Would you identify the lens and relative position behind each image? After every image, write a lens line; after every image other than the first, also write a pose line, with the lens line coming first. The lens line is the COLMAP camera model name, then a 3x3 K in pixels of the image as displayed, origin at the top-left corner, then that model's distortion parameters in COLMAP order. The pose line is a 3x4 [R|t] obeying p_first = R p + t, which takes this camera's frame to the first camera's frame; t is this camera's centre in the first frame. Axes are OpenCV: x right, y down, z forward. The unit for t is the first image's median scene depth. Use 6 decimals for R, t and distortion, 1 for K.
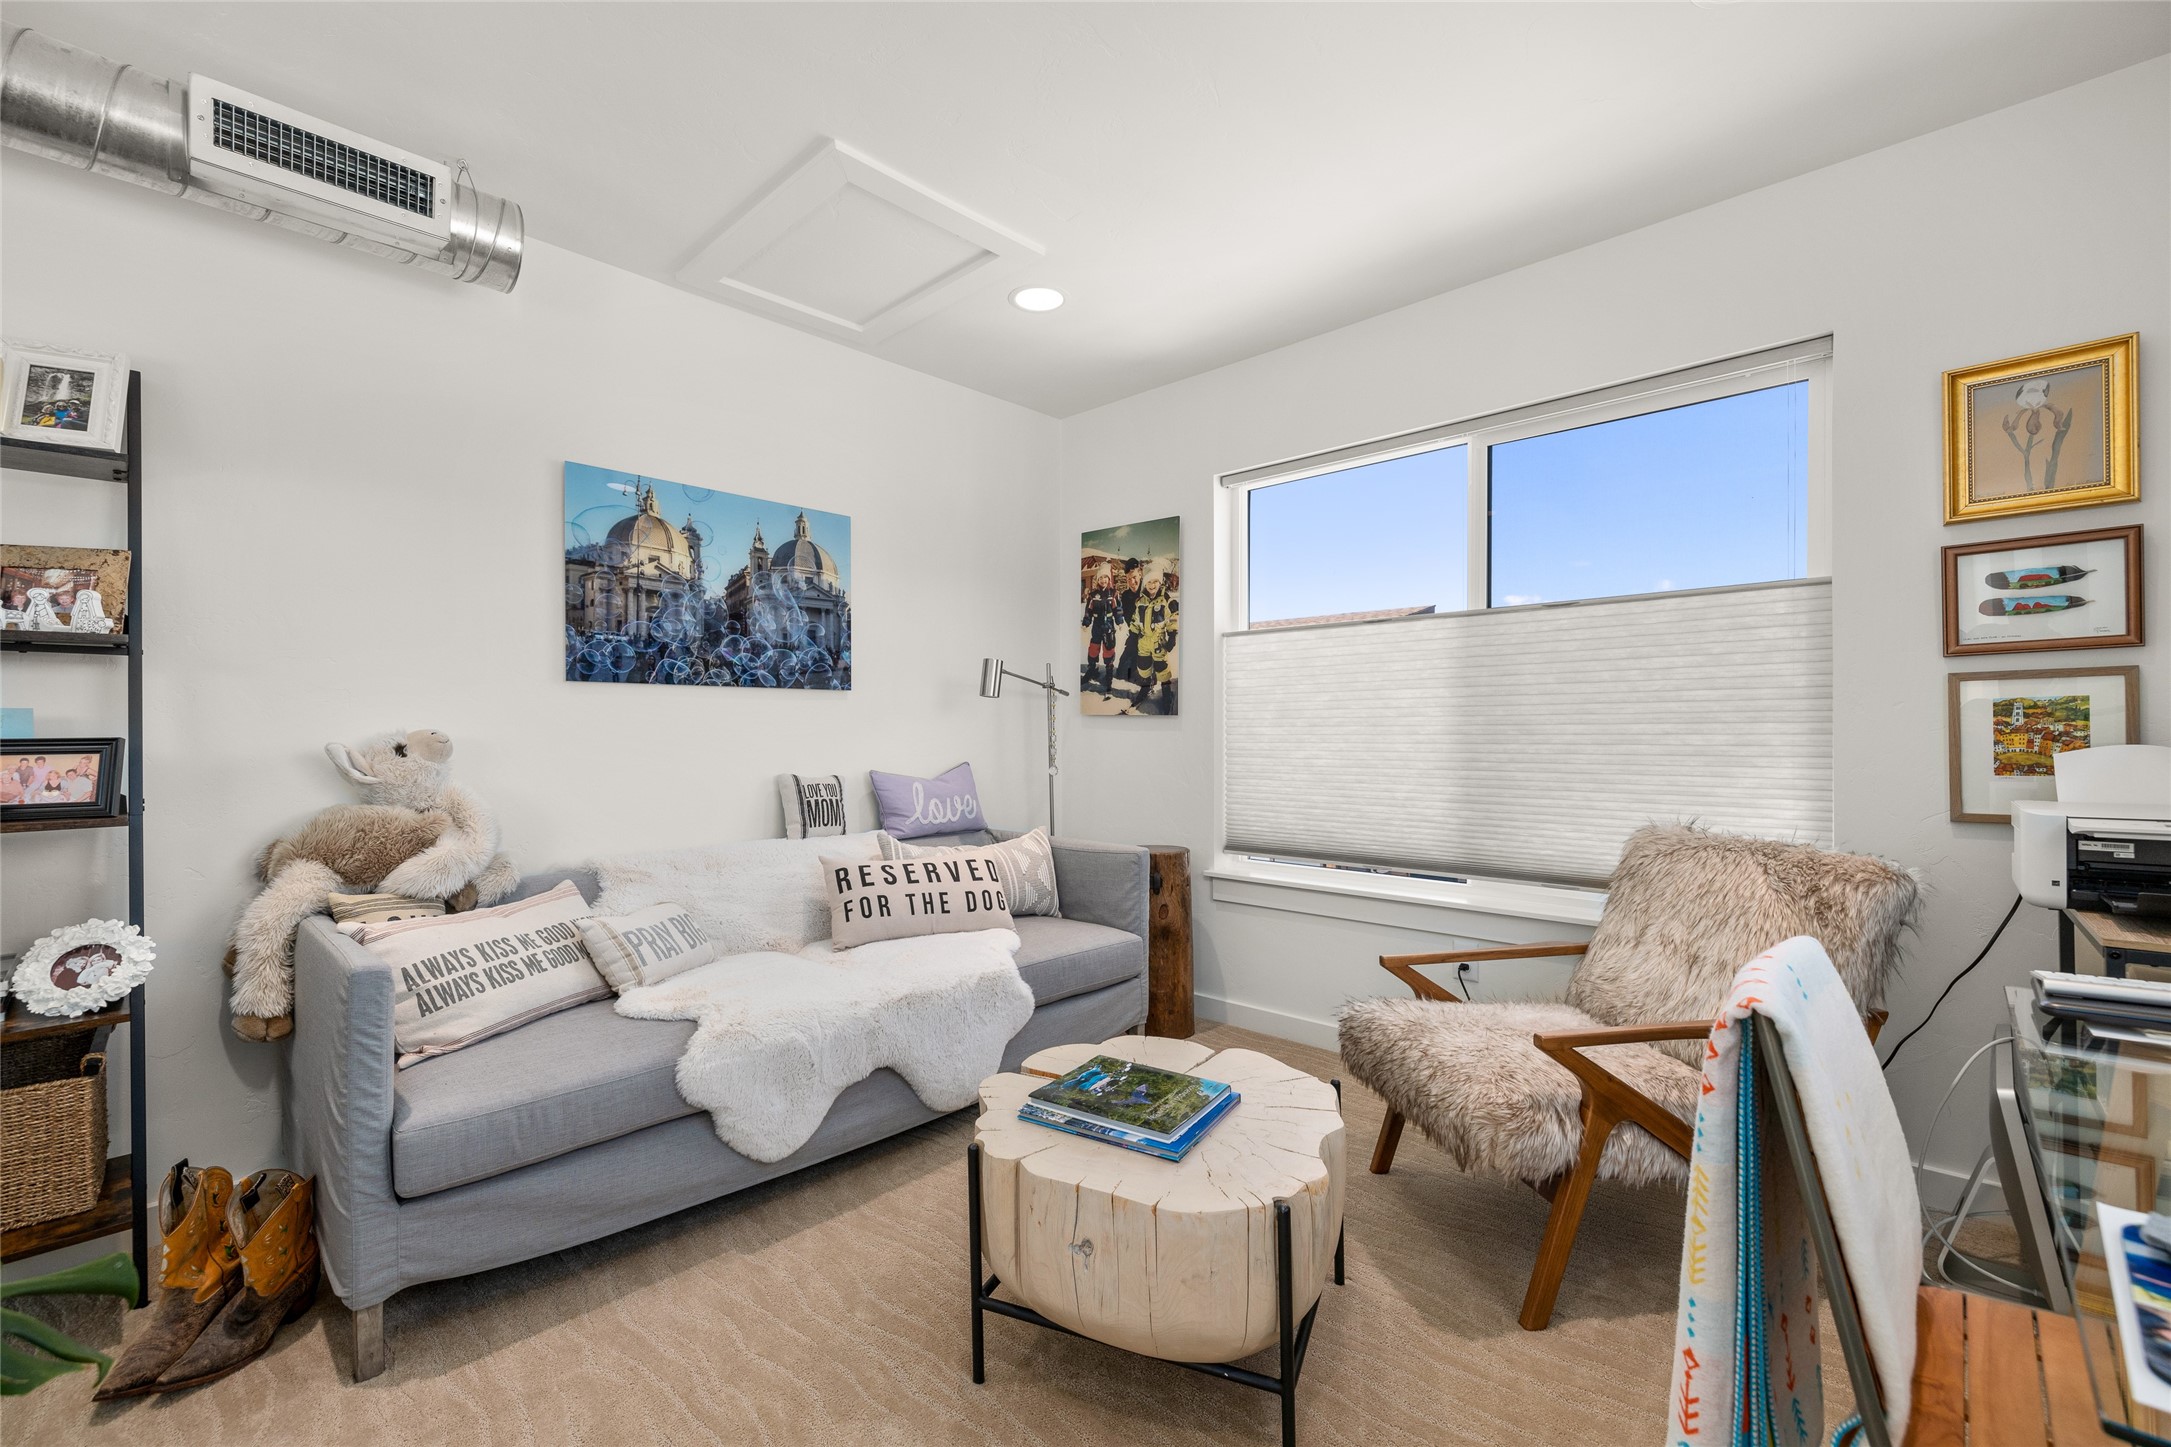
lens RADIAL K [[915.0, 0, 1087.7], [0, 915.0, 729.8], [0, 0, 1]] dist [0.002175, 0.000288]
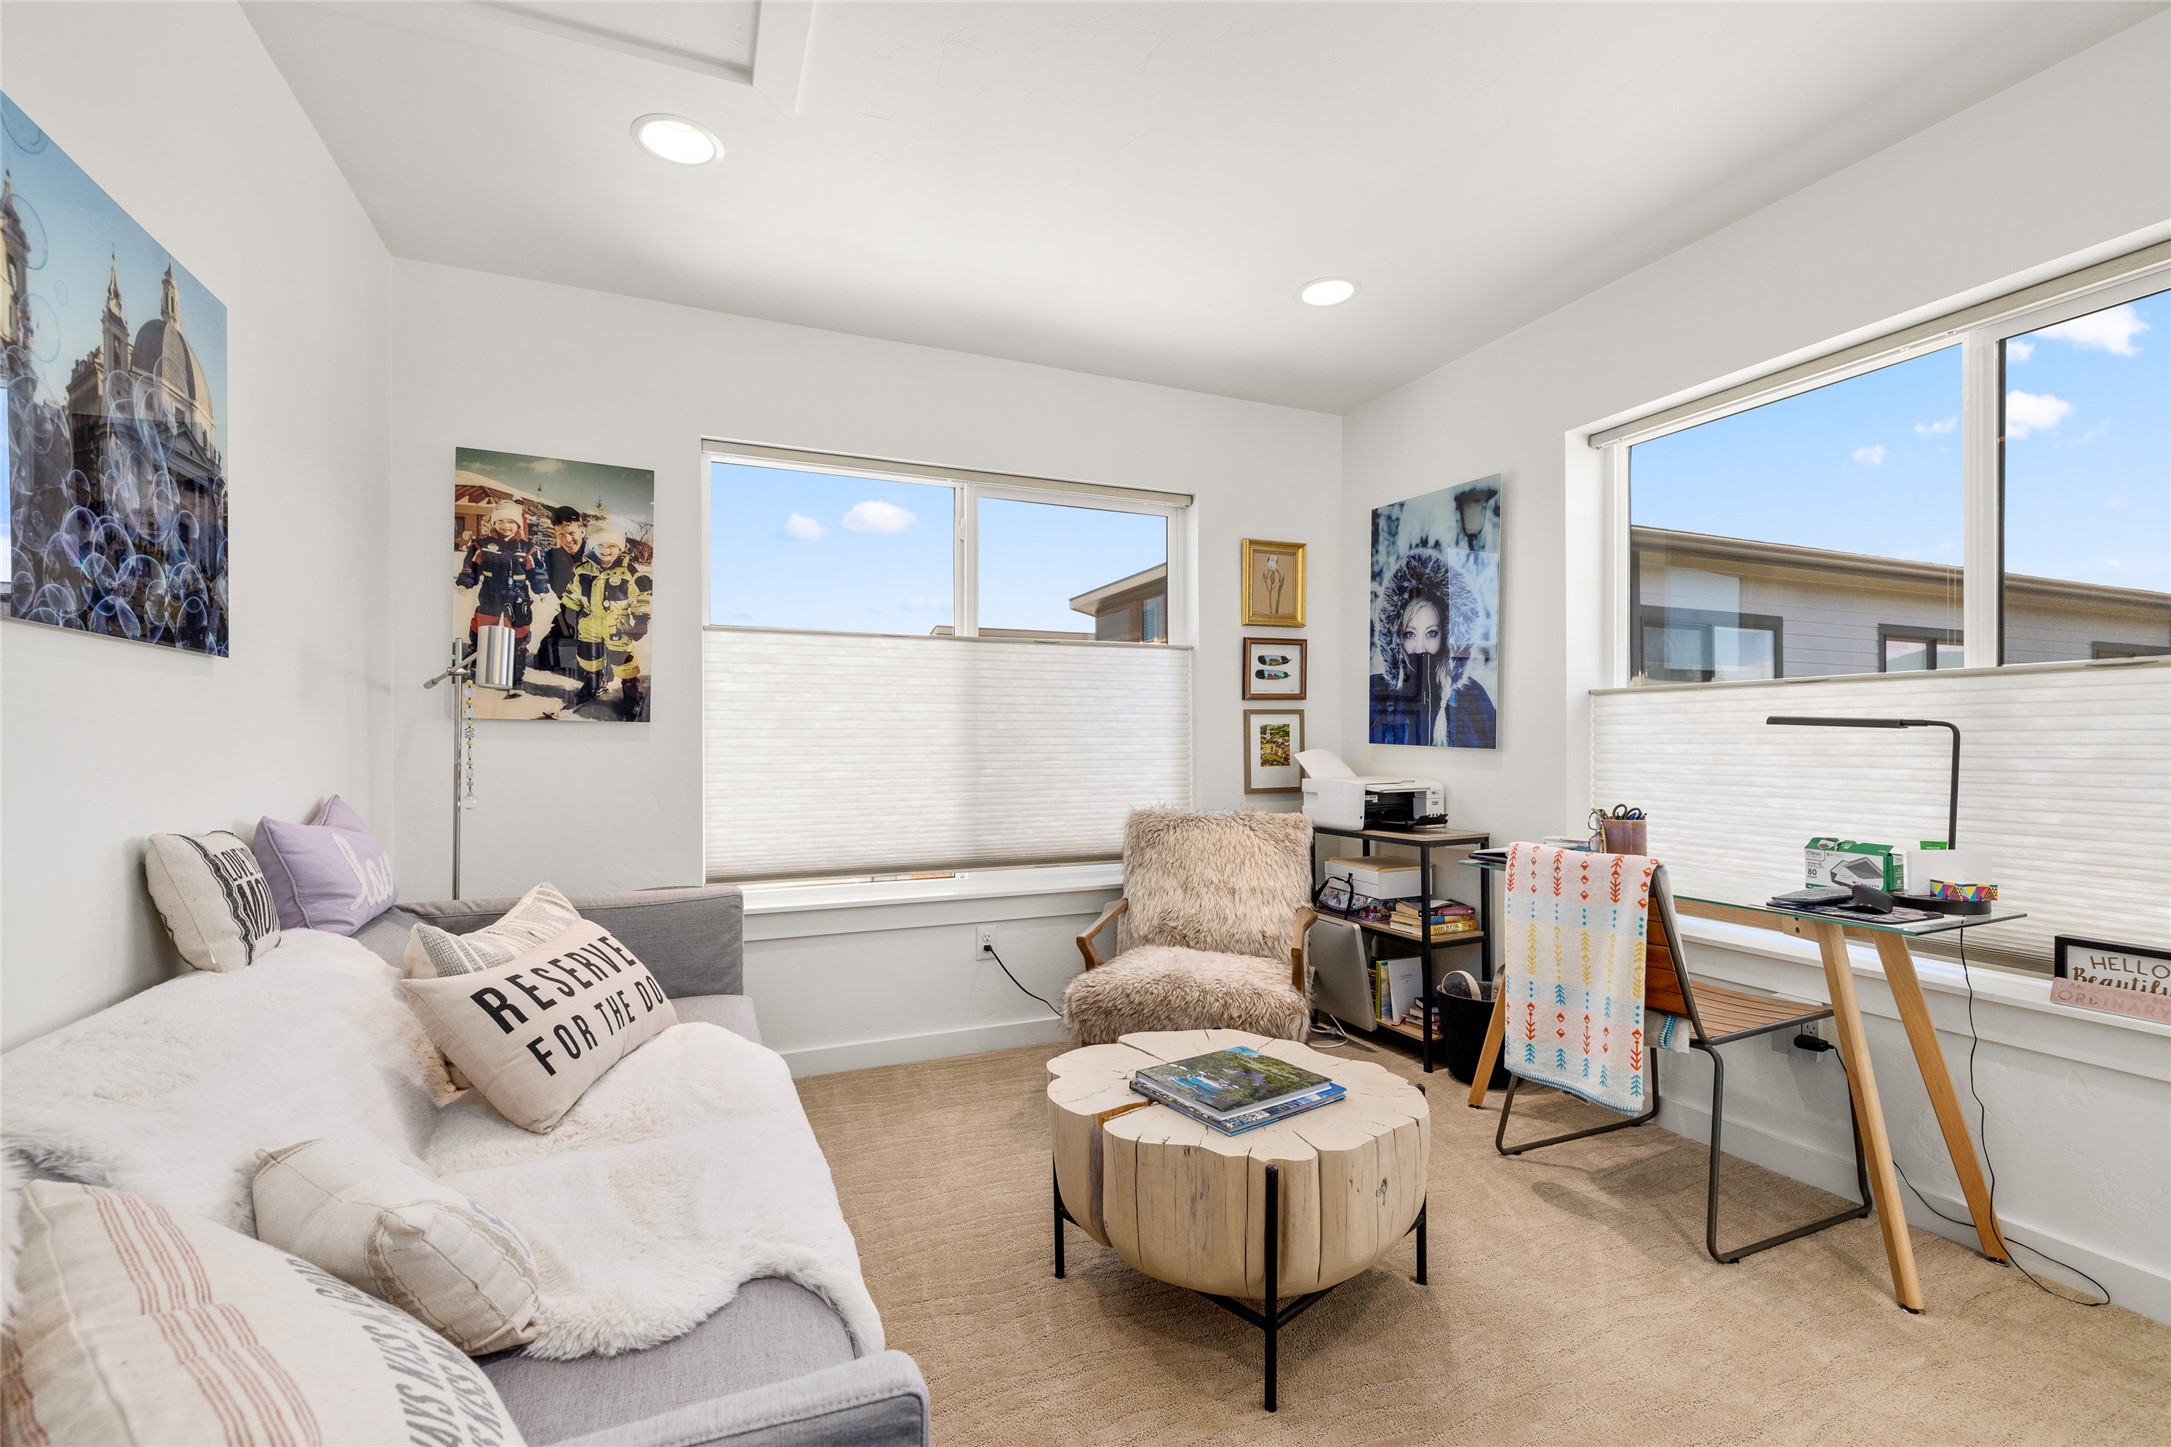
lens RADIAL K [[915.0, 0, 1087.7], [0, 915.0, 729.8], [0, 0, 1]] dist [0.002175, 0.000288]
pose [[0.405903, 0.015428, 0.913786, -0.557638], [0.000801, 0.999851, -0.017237, 0.005190], [-0.913916, 0.007729, 0.405830, 0.399617]]
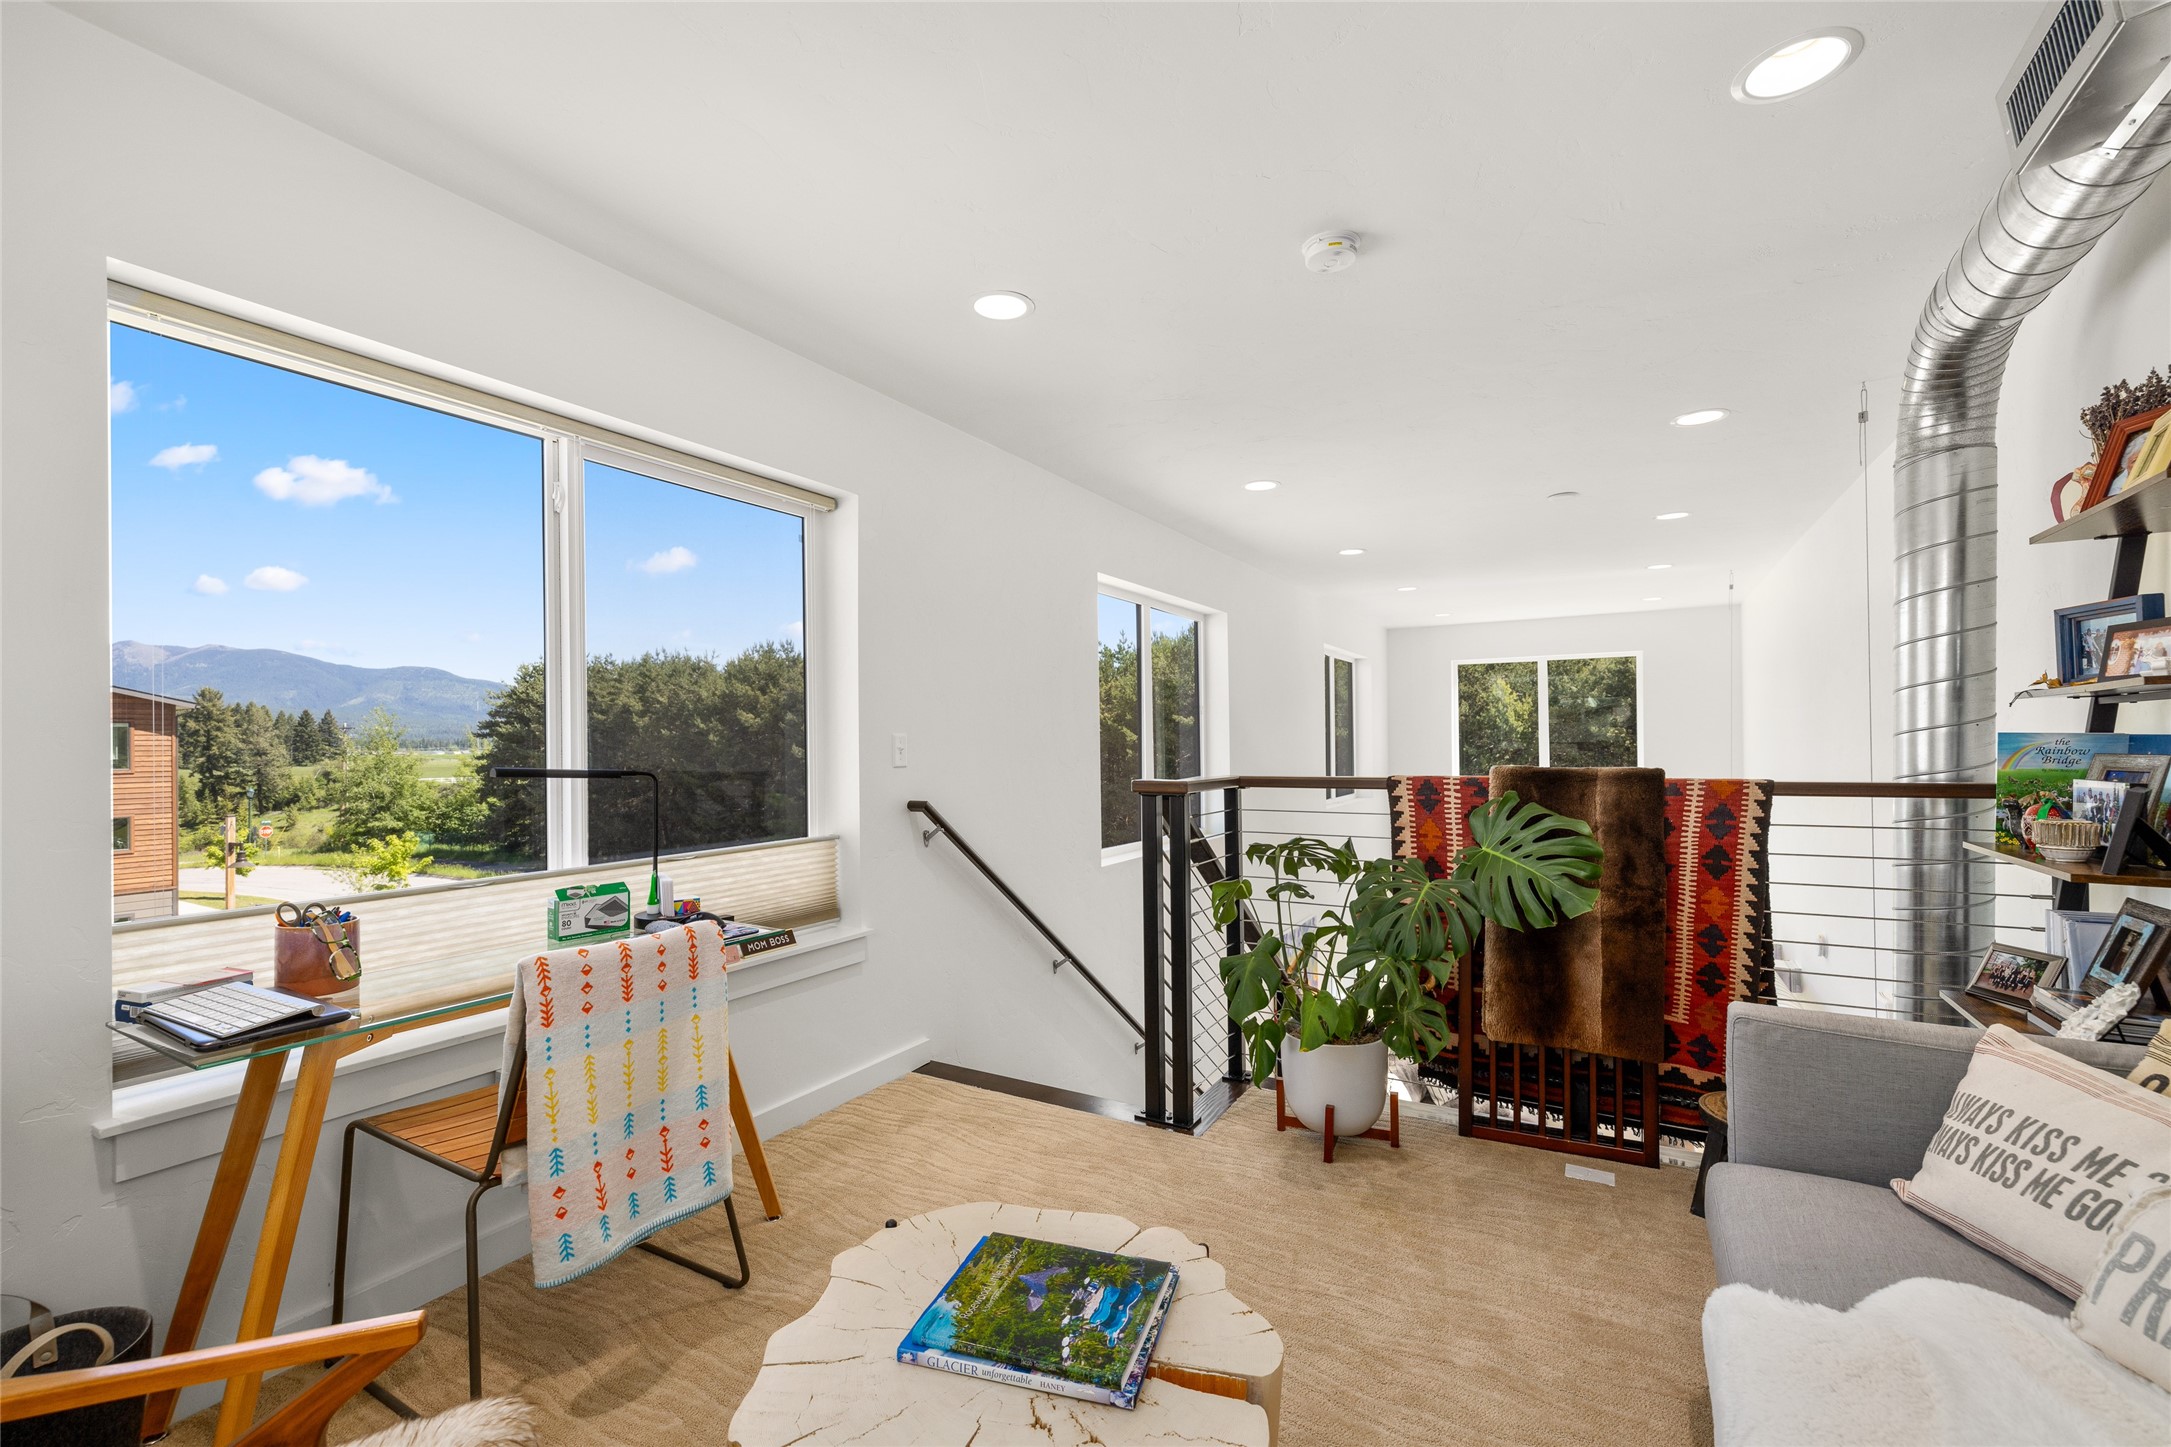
lens RADIAL K [[915.0, 0, 1087.7], [0, 915.0, 729.8], [0, 0, 1]] dist [0.002175, 0.000288]
pose [[-0.974846, 0.008074, -0.222731, 0.100611], [0.011237, 0.999853, -0.012941, -0.033832], [0.222594, -0.015118, -0.974794, 0.974870]]
